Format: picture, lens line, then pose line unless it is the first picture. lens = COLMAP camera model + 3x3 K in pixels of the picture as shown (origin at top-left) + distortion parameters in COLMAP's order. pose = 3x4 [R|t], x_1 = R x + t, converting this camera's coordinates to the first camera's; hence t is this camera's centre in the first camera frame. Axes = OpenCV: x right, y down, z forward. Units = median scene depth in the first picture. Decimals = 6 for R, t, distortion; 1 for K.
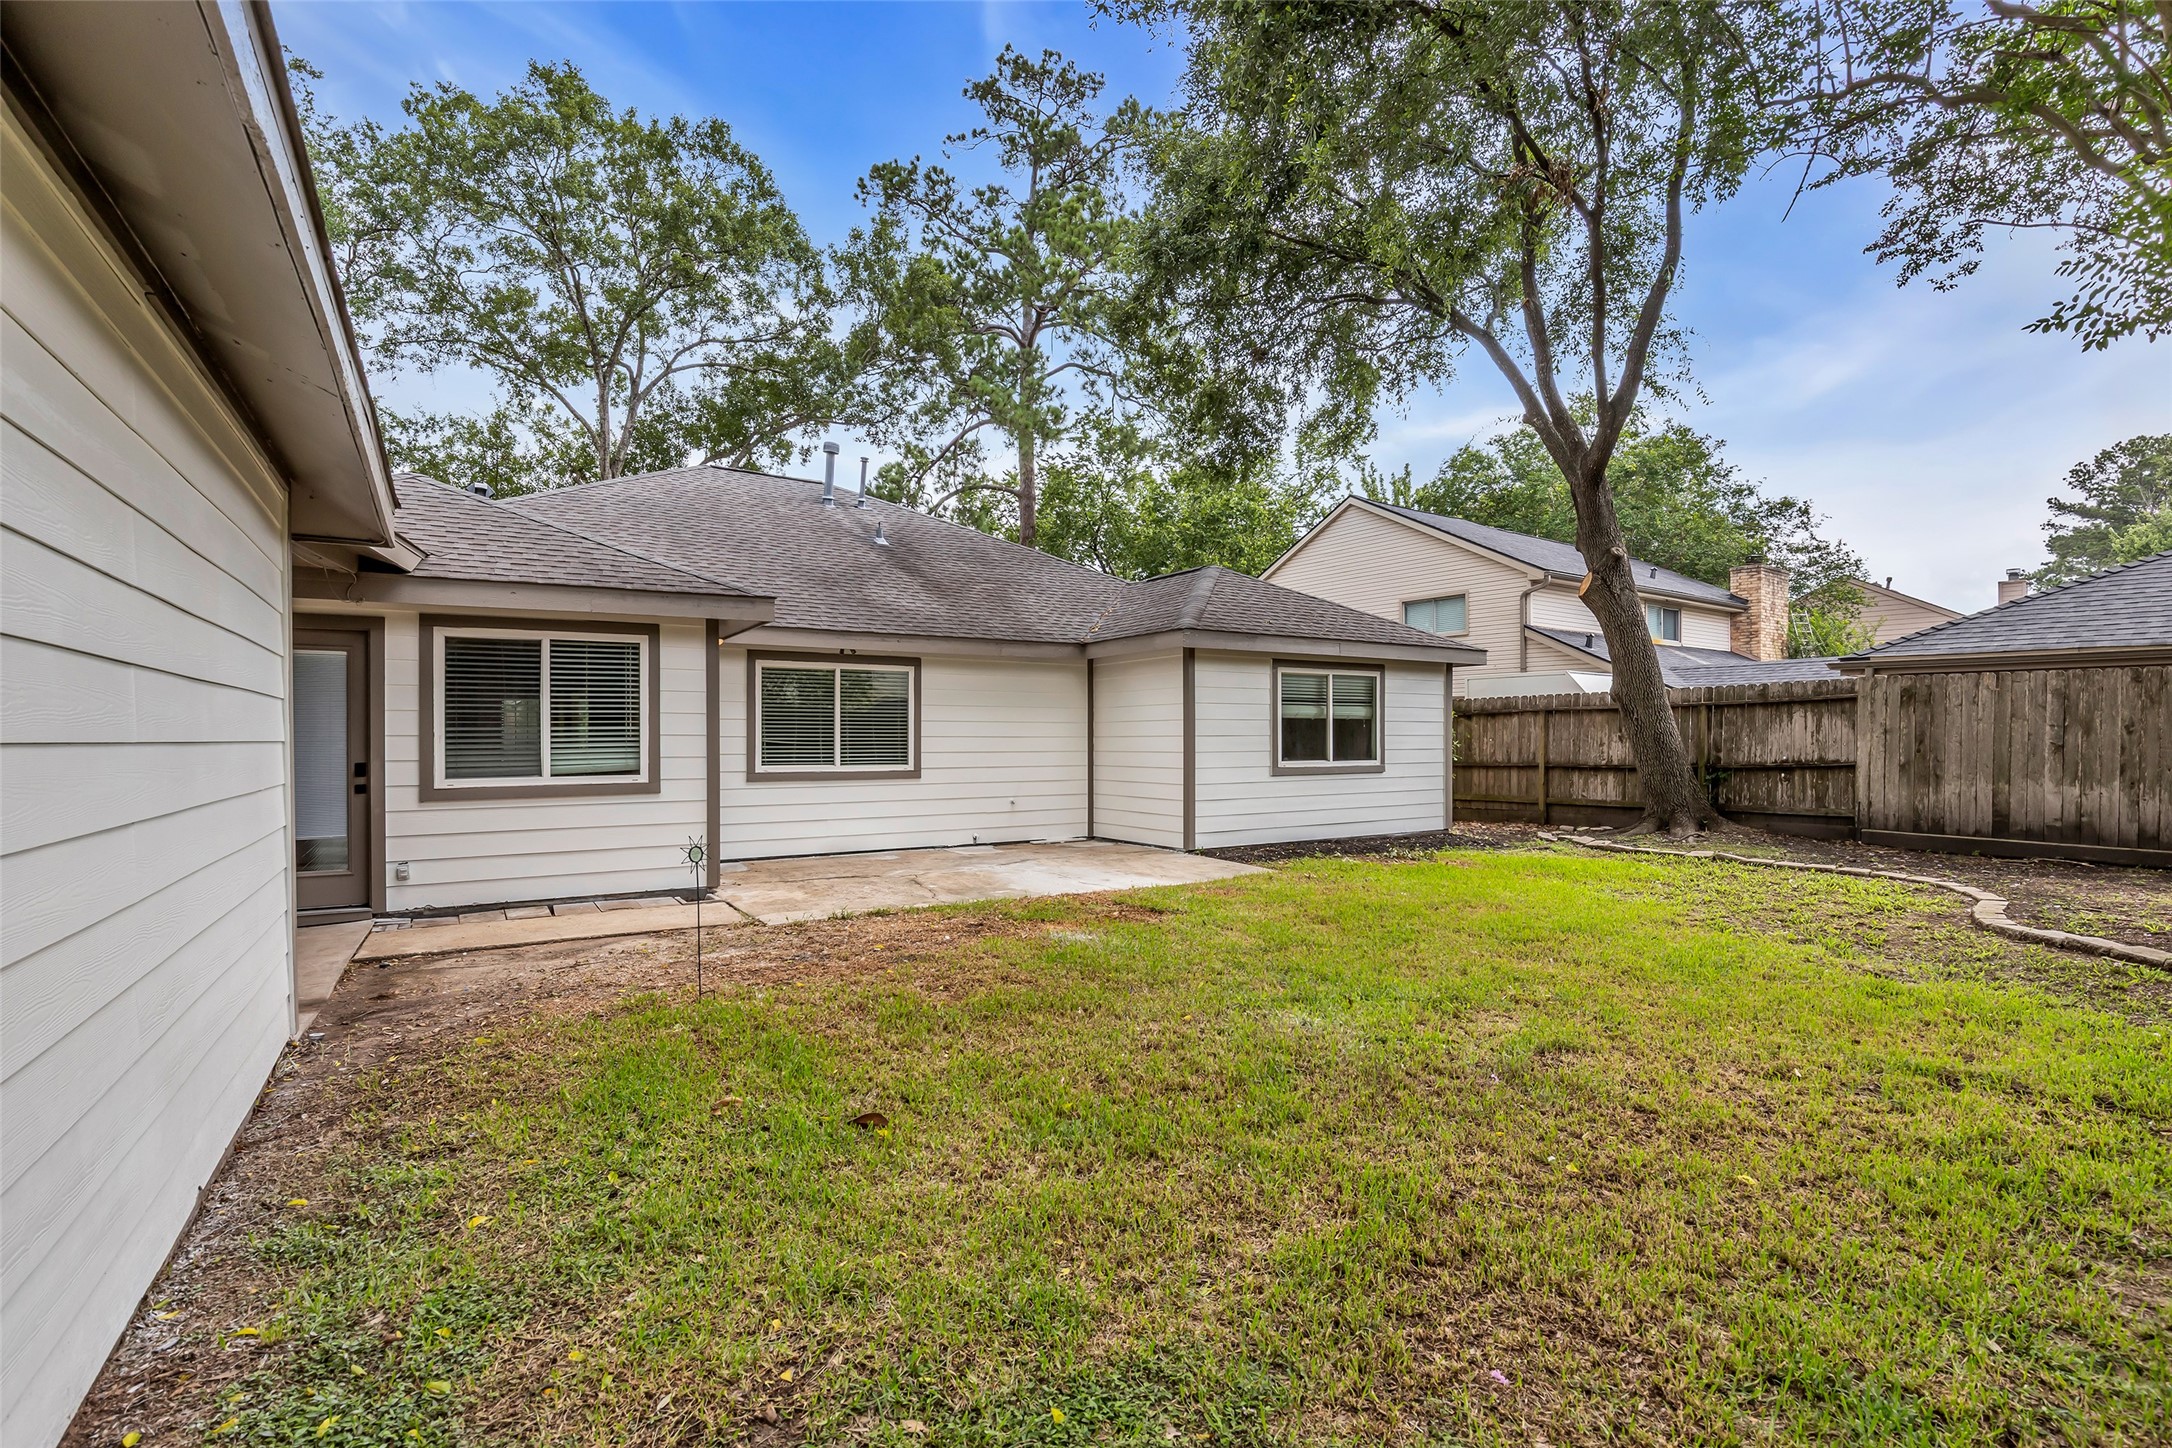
lens RADIAL K [[970.2, 0, 1070.4], [0, 970.2, 732.1], [0, 0, 1]] dist [-0.015454, 0.000802]
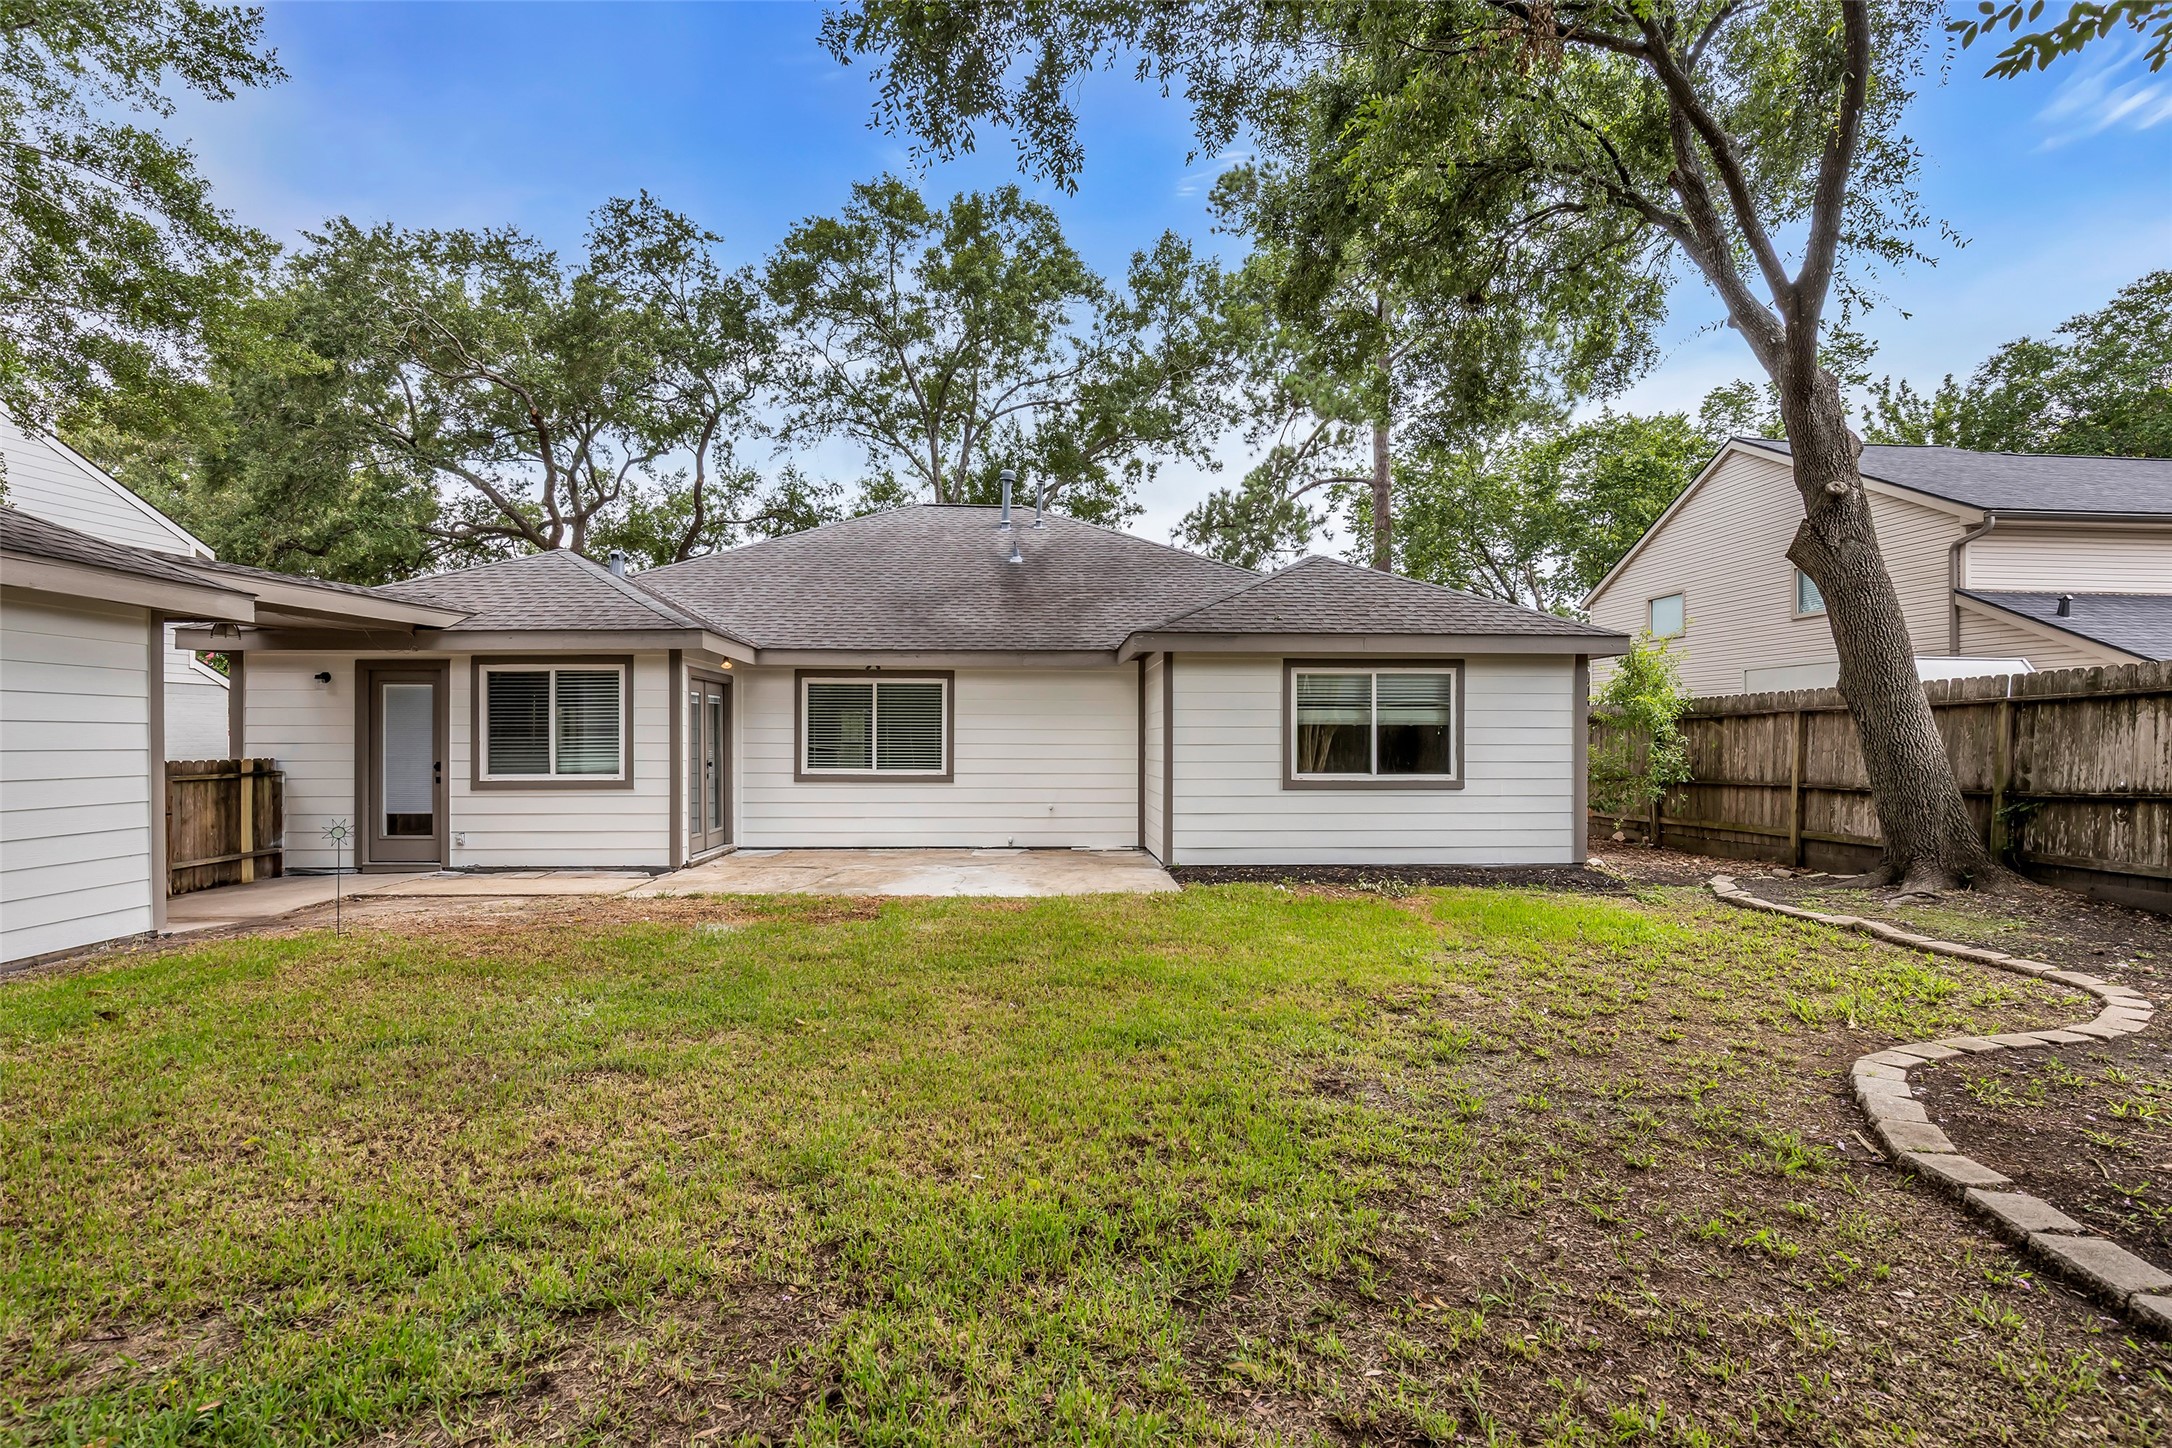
lens RADIAL K [[970.2, 0, 1075.3], [0, 970.2, 735.1], [0, 0, 1]] dist [-0.015454, 0.000802]
pose [[0.873046, 0.001240, -0.487636, 0.456527], [-0.000544, 0.999999, 0.001569, -0.006238], [0.487637, -0.001105, 0.873046, 0.117461]]
